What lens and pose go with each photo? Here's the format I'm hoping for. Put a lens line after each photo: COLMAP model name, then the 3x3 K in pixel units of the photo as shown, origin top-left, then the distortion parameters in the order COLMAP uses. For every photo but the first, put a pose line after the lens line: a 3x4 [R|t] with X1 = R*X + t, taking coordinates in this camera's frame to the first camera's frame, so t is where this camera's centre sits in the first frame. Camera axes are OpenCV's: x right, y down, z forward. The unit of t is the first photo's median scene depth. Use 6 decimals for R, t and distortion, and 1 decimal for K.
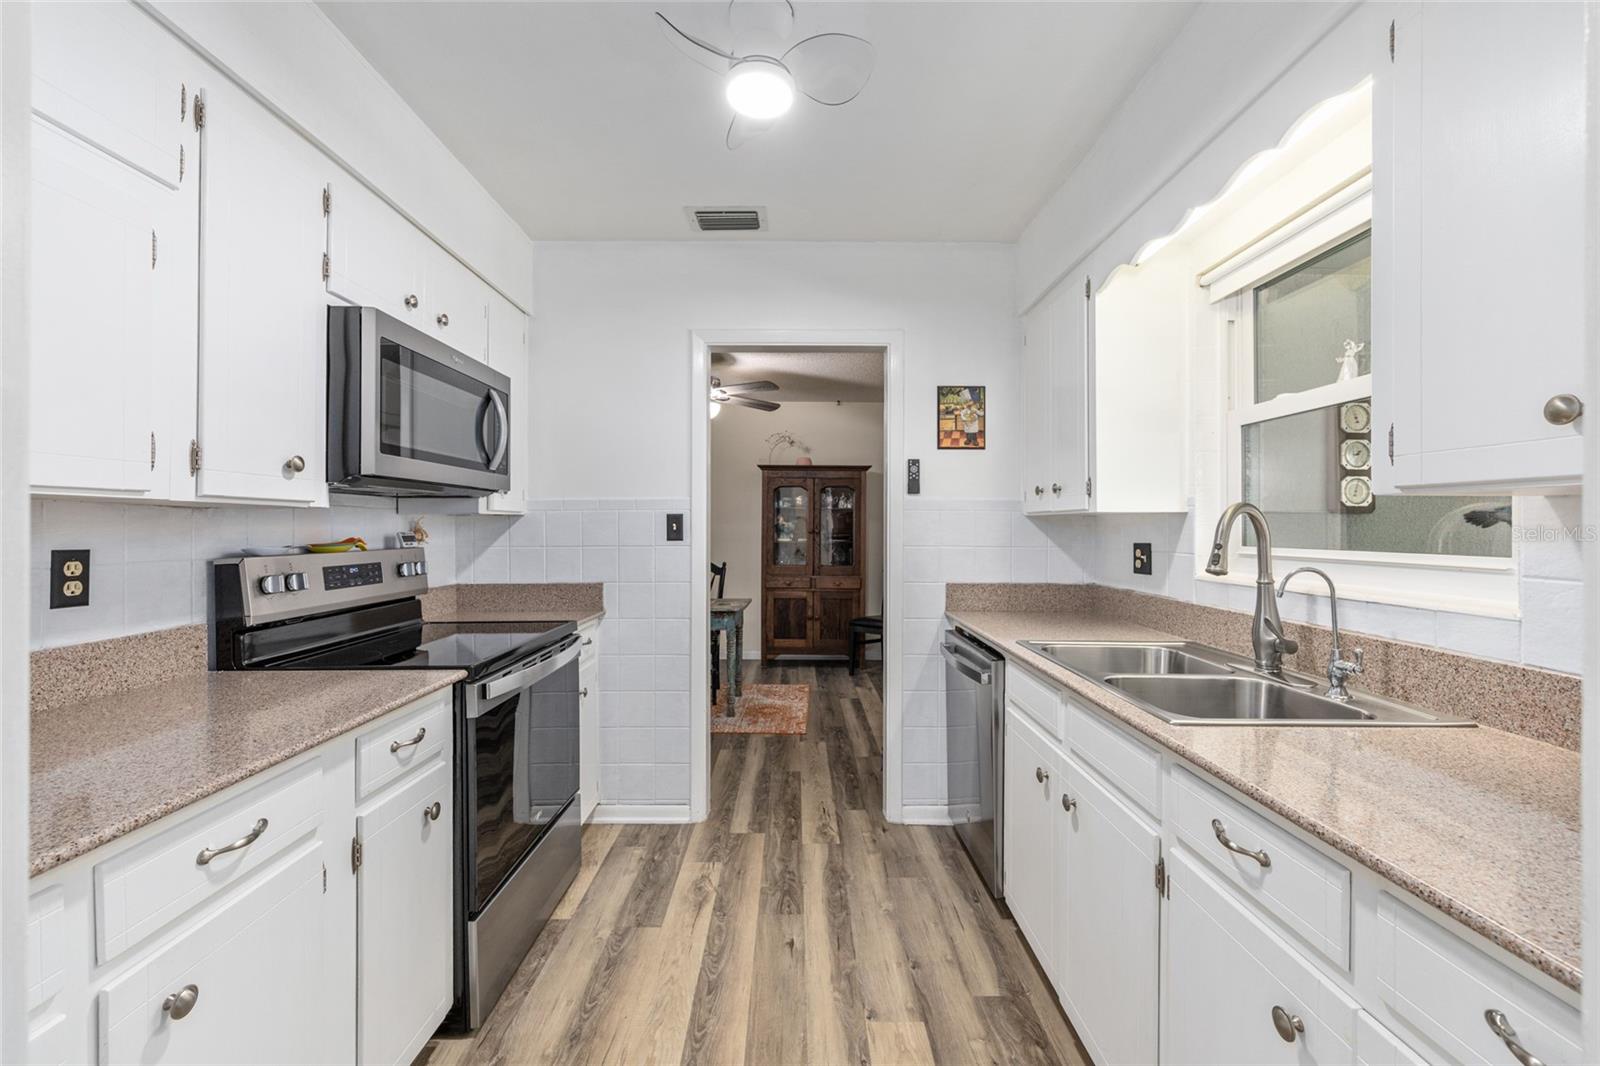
lens RADIAL K [[644.4, 0, 799.4], [0, 644.4, 526.3], [0, 0, 1]] dist [-0.004154, 0.001333]
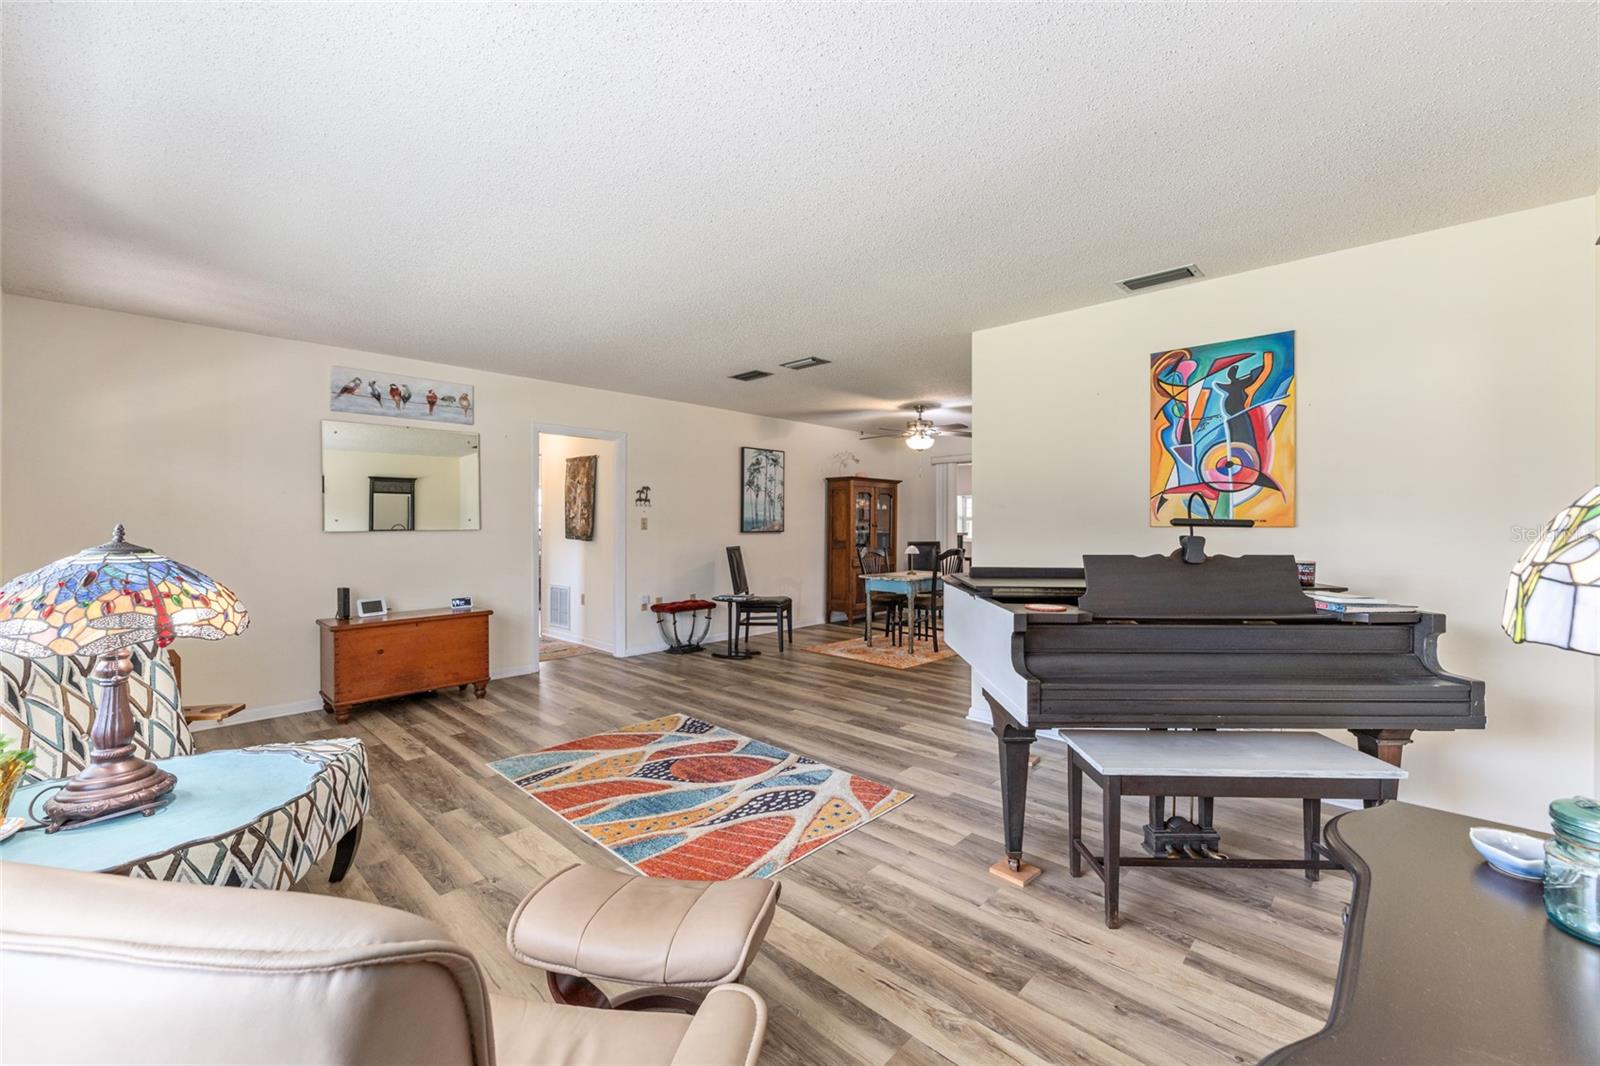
lens RADIAL K [[644.4, 0, 796.0], [0, 644.4, 521.3], [0, 0, 1]] dist [-0.004154, 0.001333]
pose [[0.700233, -0.002379, 0.713911, -2.020566], [0.005173, 0.999985, -0.001741, 0.000681], [-0.713896, 0.004912, 0.700235, 0.248288]]
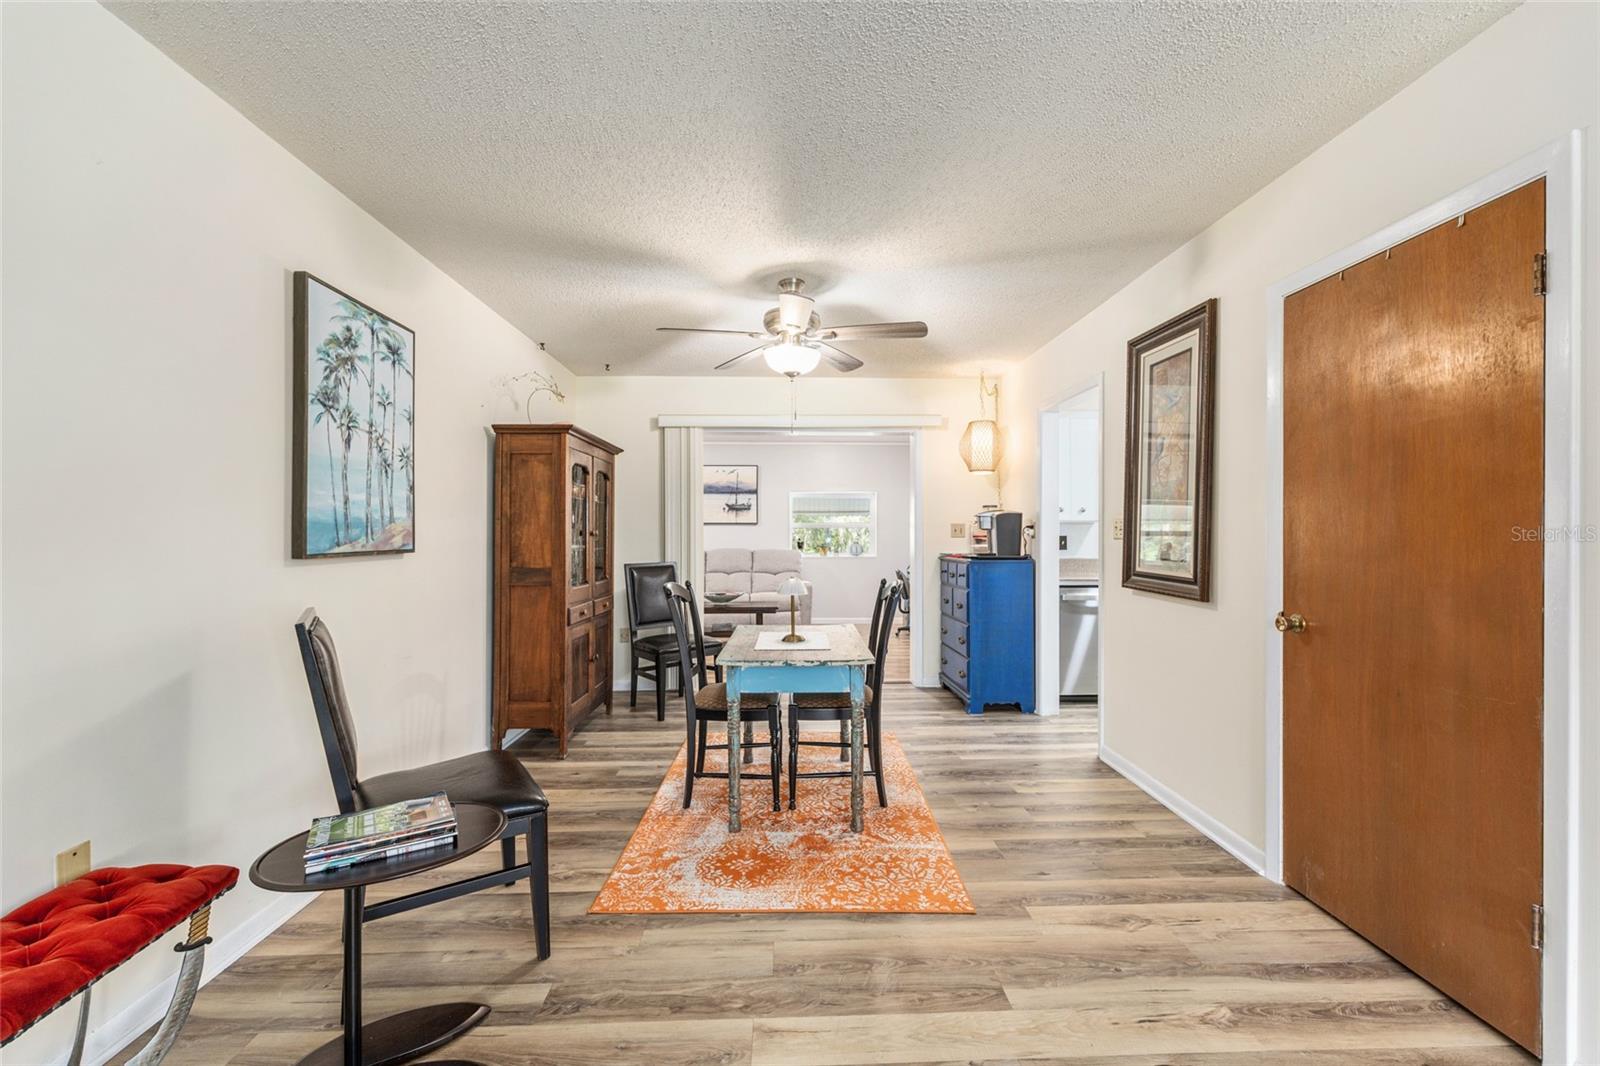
lens RADIAL K [[644.4, 0, 799.1], [0, 644.4, 537.7], [0, 0, 1]] dist [-0.004154, 0.001333]
pose [[-0.020686, -0.012912, 0.999703, -1.227173], [0.003589, 0.999909, 0.012989, 0.006014], [-0.999780, 0.003857, -0.020638, 1.451442]]
